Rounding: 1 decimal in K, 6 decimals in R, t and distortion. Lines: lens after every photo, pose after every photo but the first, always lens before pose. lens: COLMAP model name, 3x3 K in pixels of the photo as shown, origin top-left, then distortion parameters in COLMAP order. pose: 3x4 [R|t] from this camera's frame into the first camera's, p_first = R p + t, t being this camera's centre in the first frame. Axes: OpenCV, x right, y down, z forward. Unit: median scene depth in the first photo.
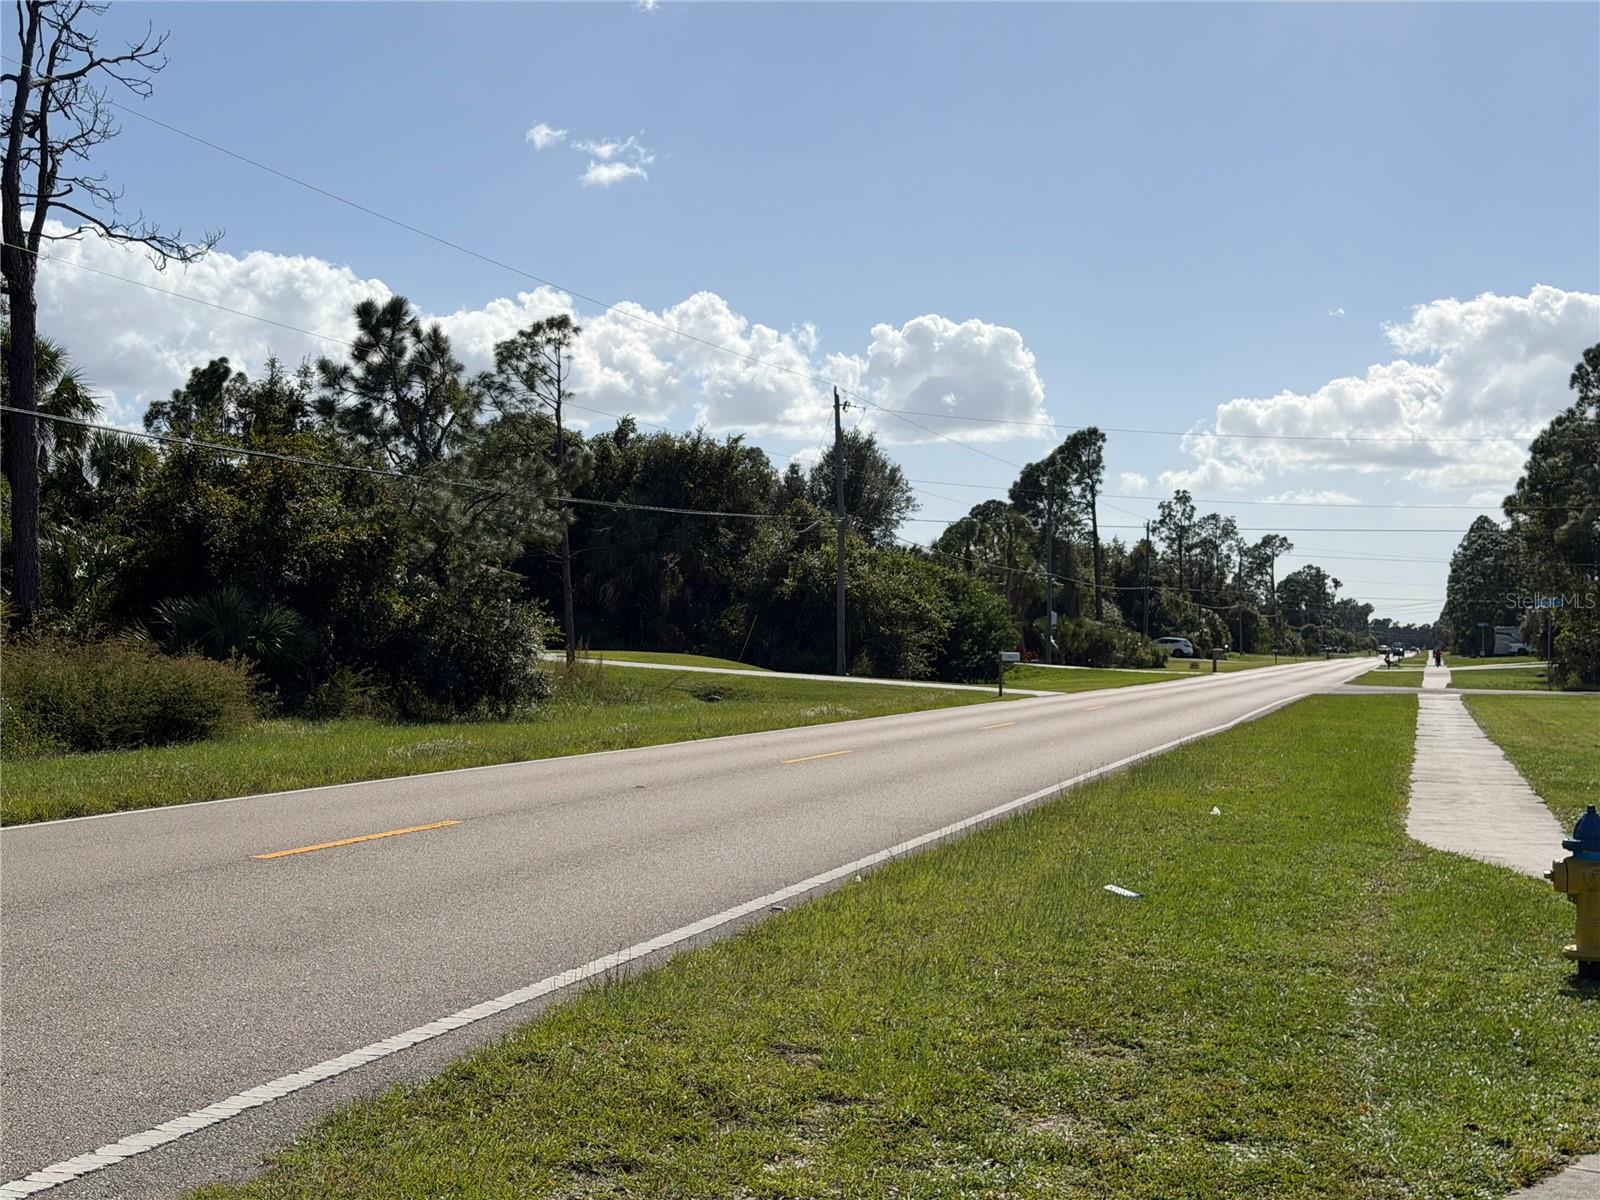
lens RADIAL K [[2261.9, 0, 800.0], [0, 2261.9, 600.0], [0, 0, 1]] dist [-0.008760, 1.243227]
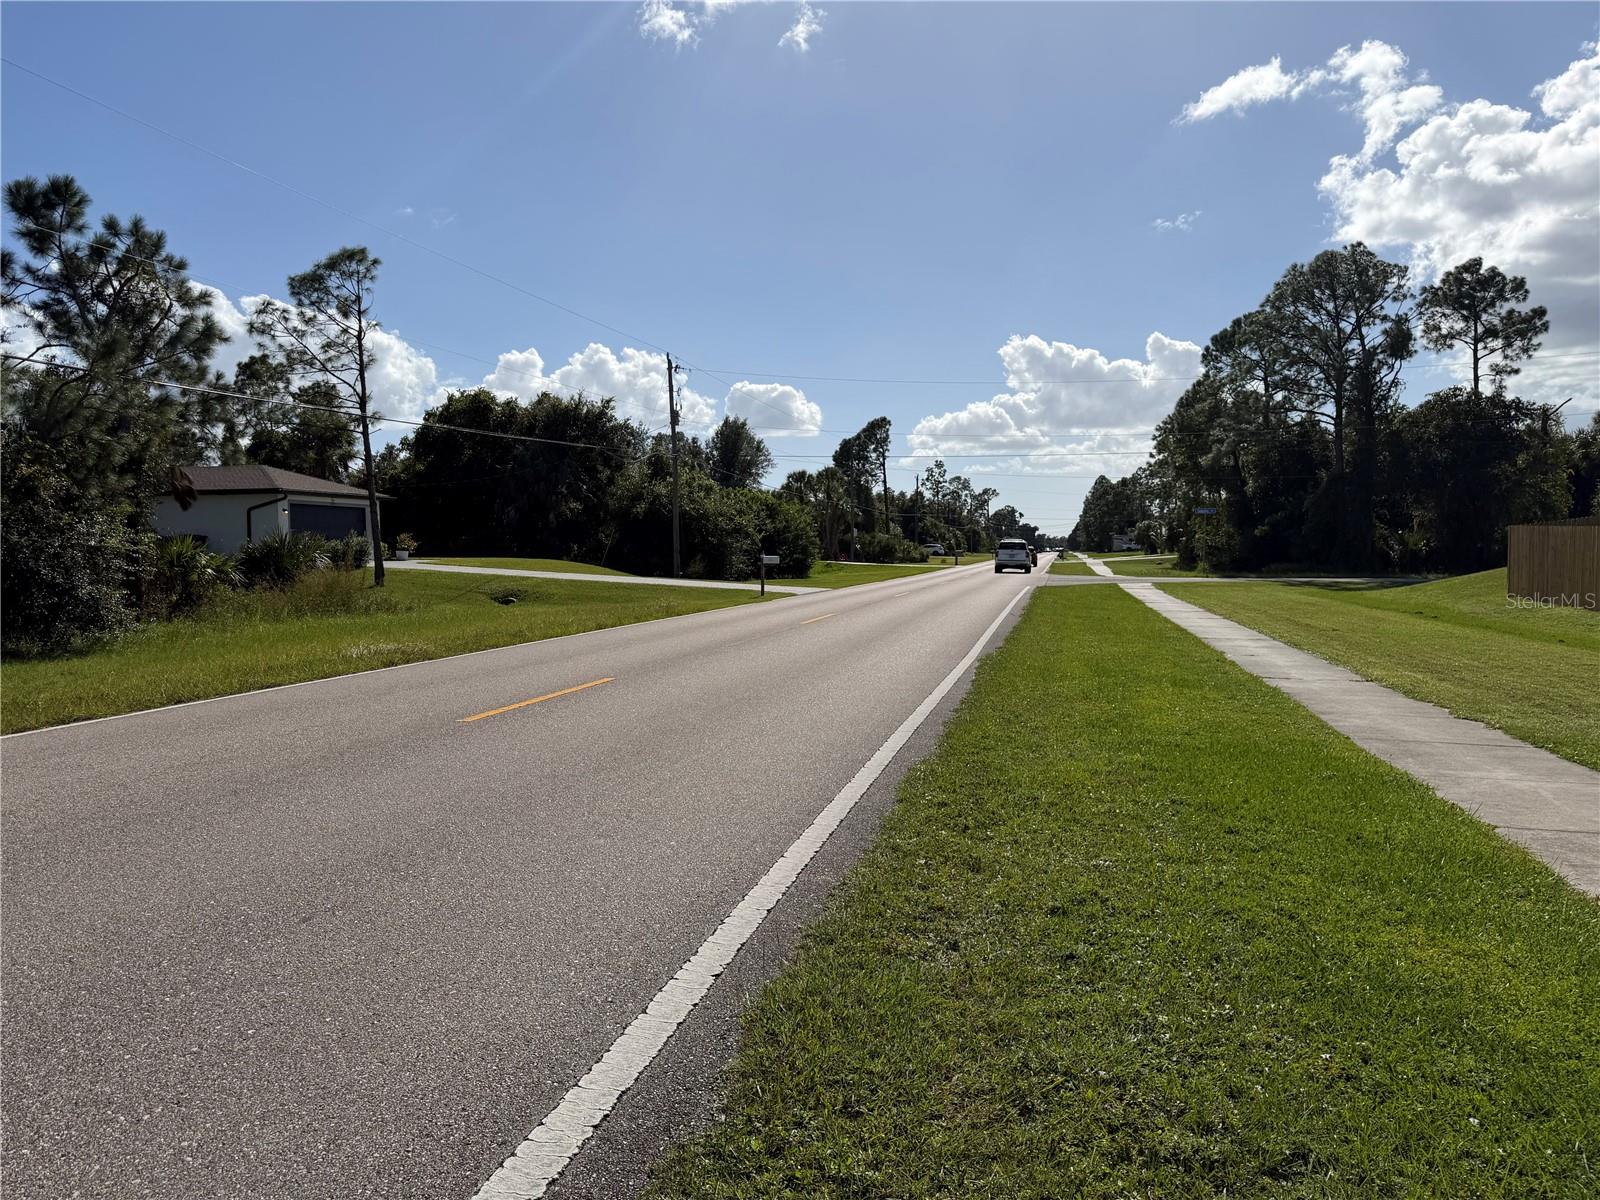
lens RADIAL K [[1094.8, 0, 792.8], [0, 1094.8, 606.5], [0, 0, 1]] dist [0.064605, -0.086727]
pose [[0.999406, -0.014159, 0.031408, 0.036337], [0.011913, 0.997435, 0.070580, 0.004183], [-0.032327, -0.070164, 0.997012, 0.195167]]
